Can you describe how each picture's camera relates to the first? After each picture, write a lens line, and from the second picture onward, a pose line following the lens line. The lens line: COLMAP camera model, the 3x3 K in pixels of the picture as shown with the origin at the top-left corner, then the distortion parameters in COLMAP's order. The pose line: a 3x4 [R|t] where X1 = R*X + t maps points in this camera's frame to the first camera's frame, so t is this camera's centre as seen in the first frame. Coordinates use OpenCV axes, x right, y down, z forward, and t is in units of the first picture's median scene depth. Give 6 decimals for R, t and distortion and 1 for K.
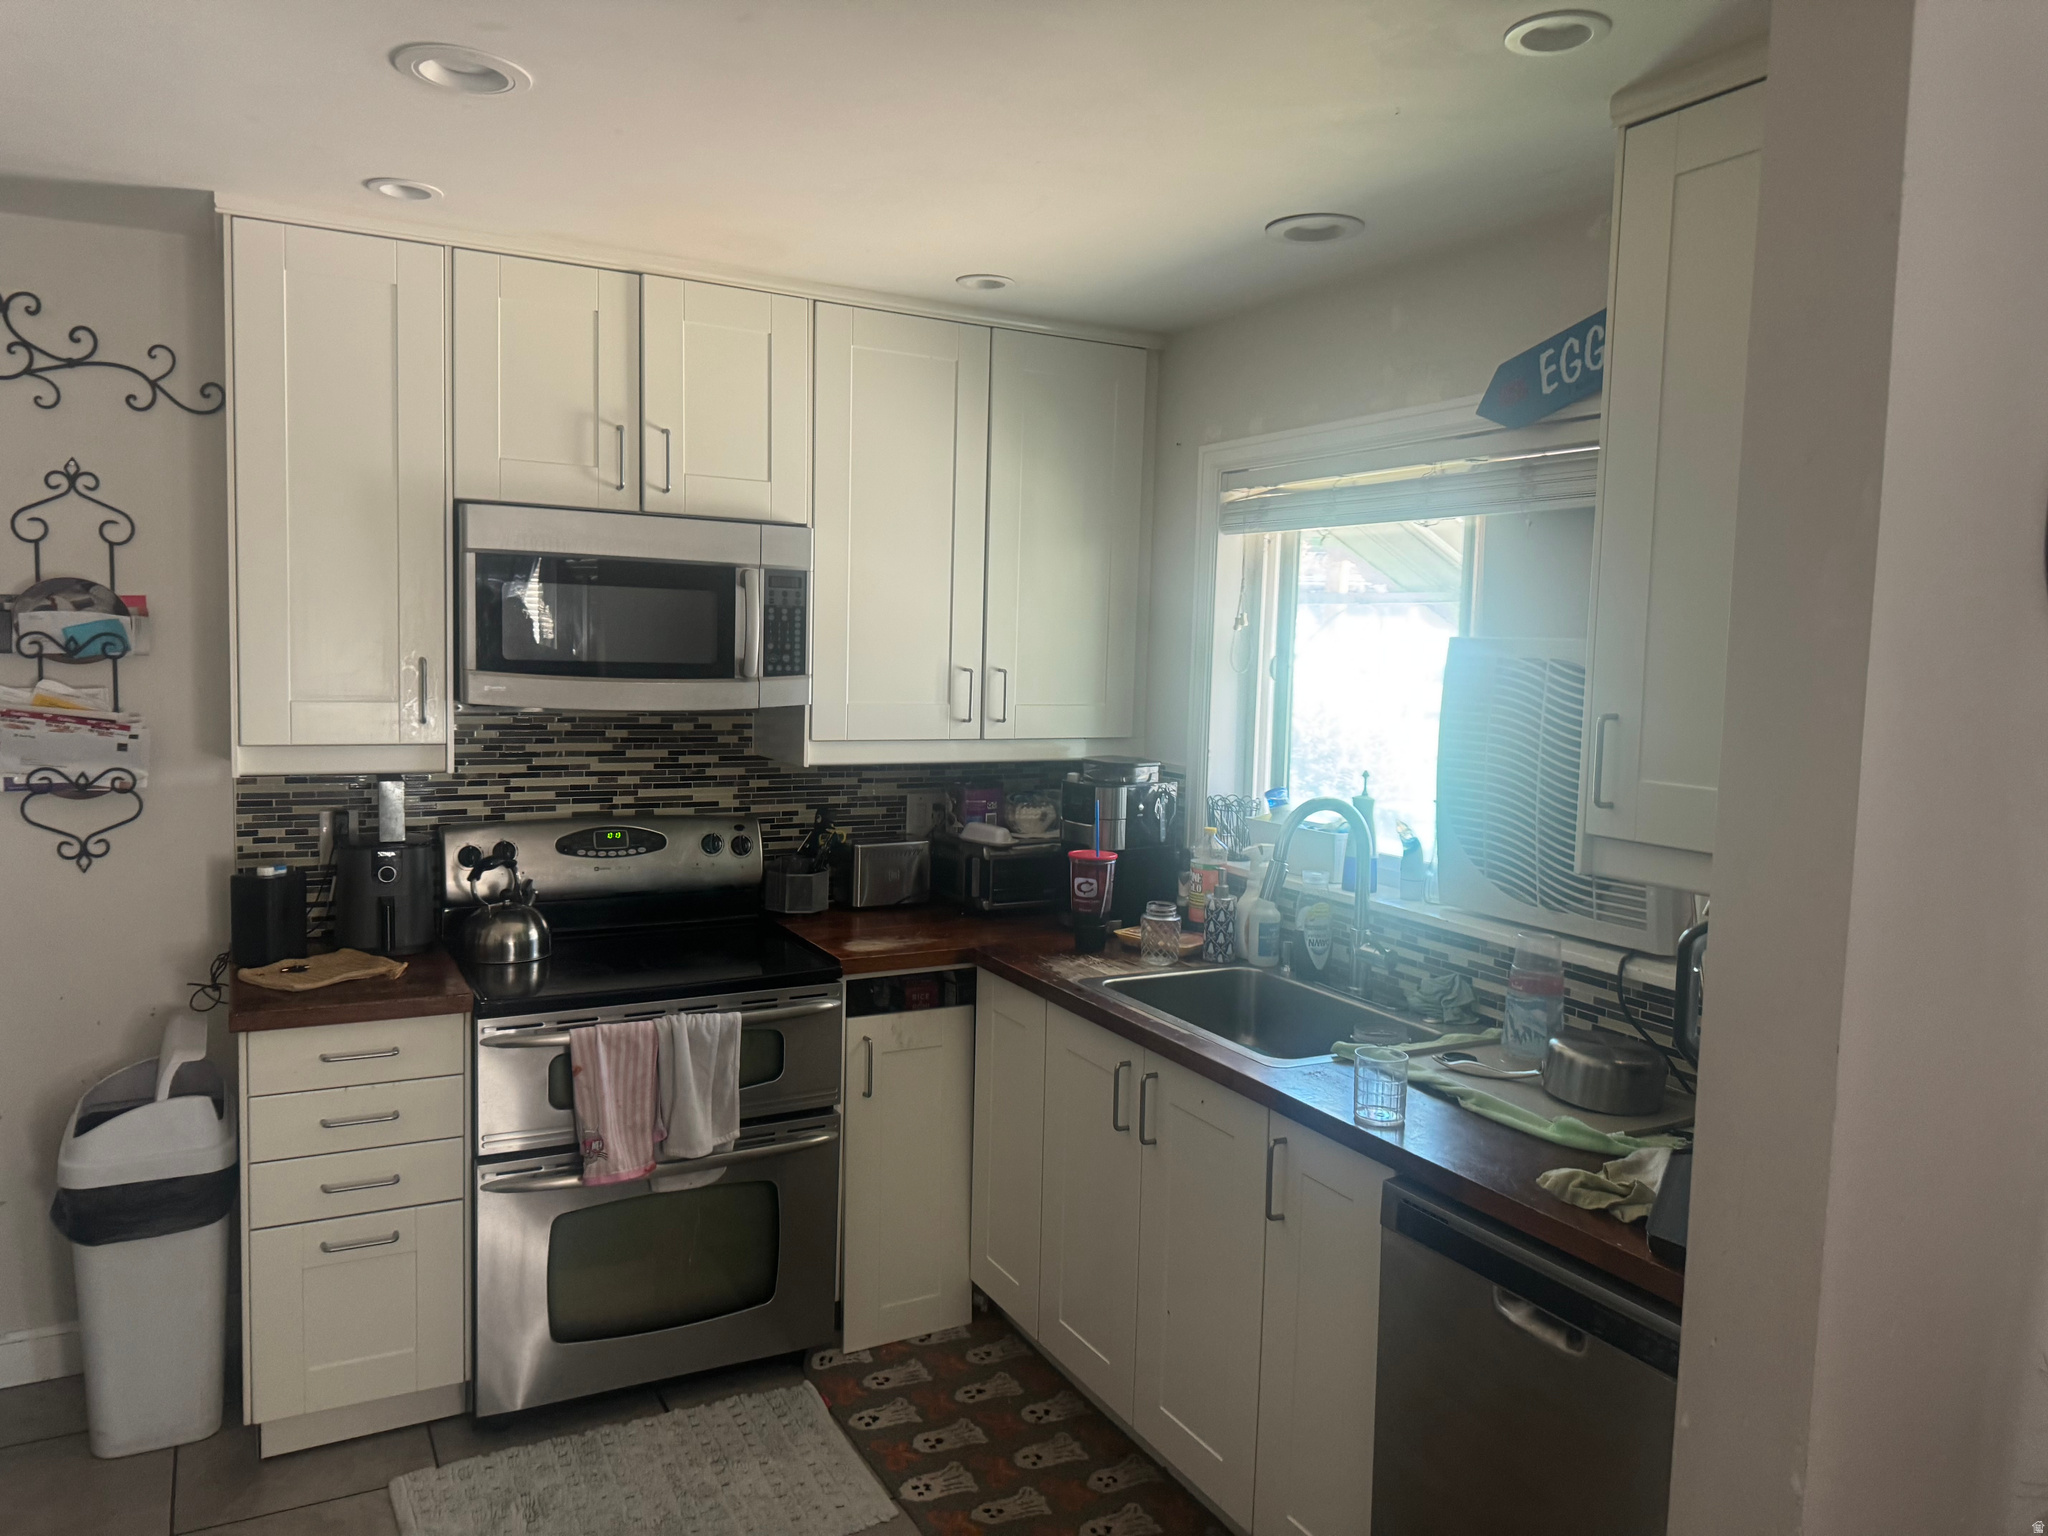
lens RADIAL K [[1463.4, 0, 1022.0], [0, 1463.4, 752.1], [0, 0, 1]] dist [0.063741, -0.090171]
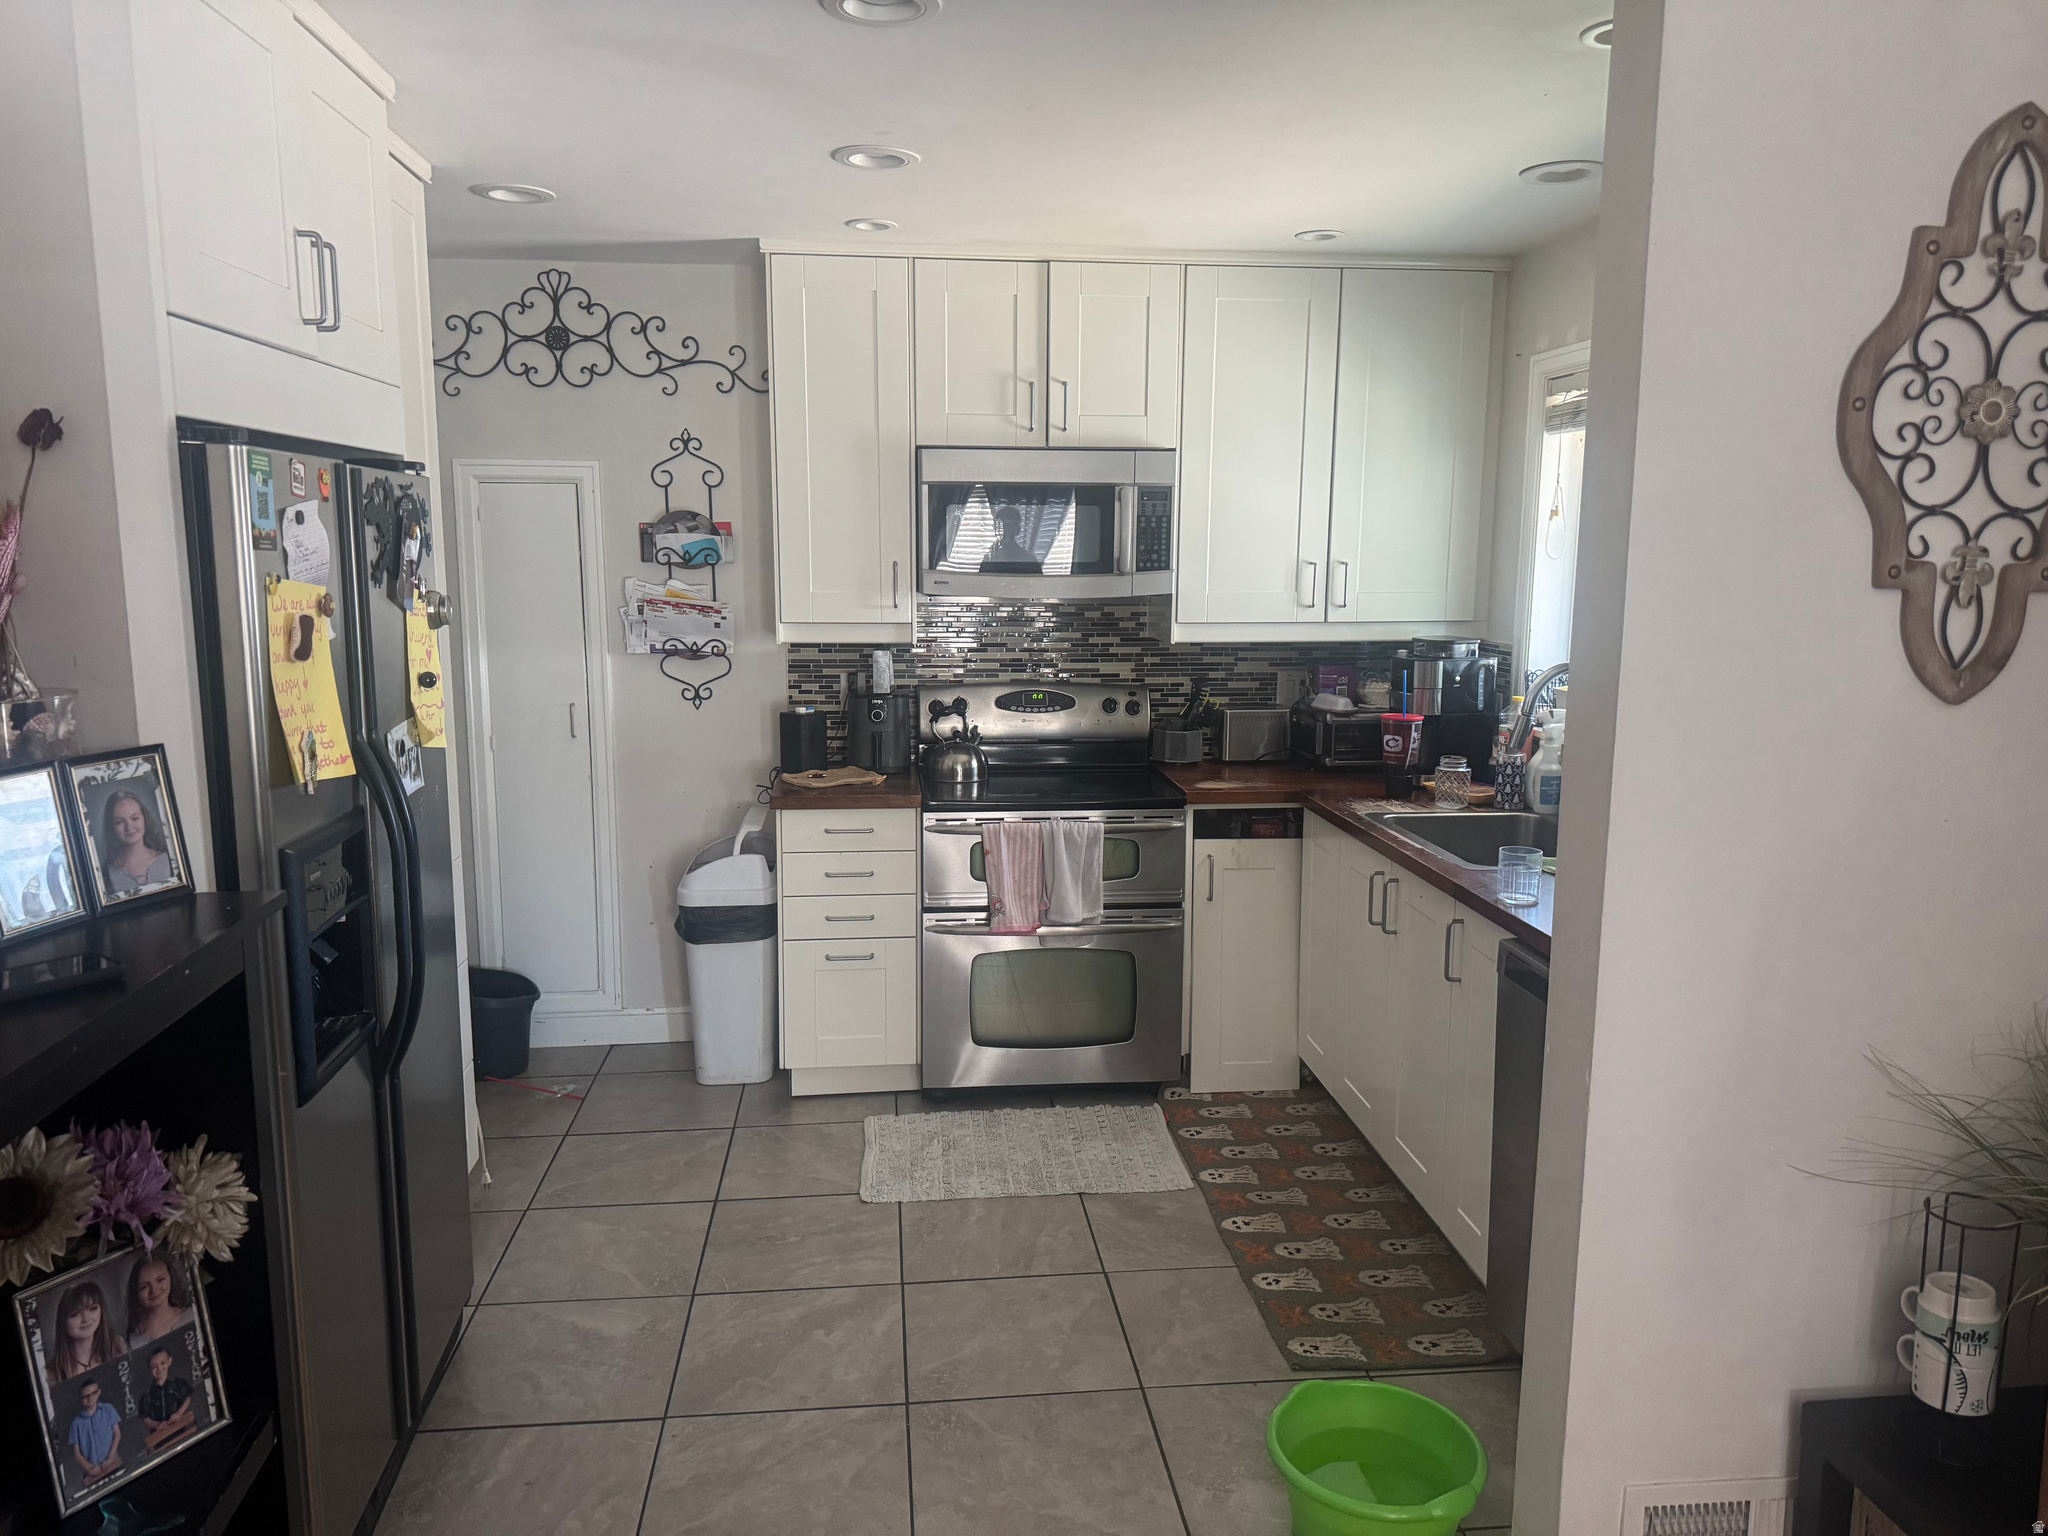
lens RADIAL K [[1400.9, 0, 1024.0], [0, 1400.9, 768.0], [0, 0, 1]] dist [0.130073, -0.250882]
pose [[0.926536, 0.035587, -0.374519, 0.211399], [-0.009976, 0.997490, 0.070102, 0.036798], [0.376074, -0.061216, 0.924565, -0.202854]]
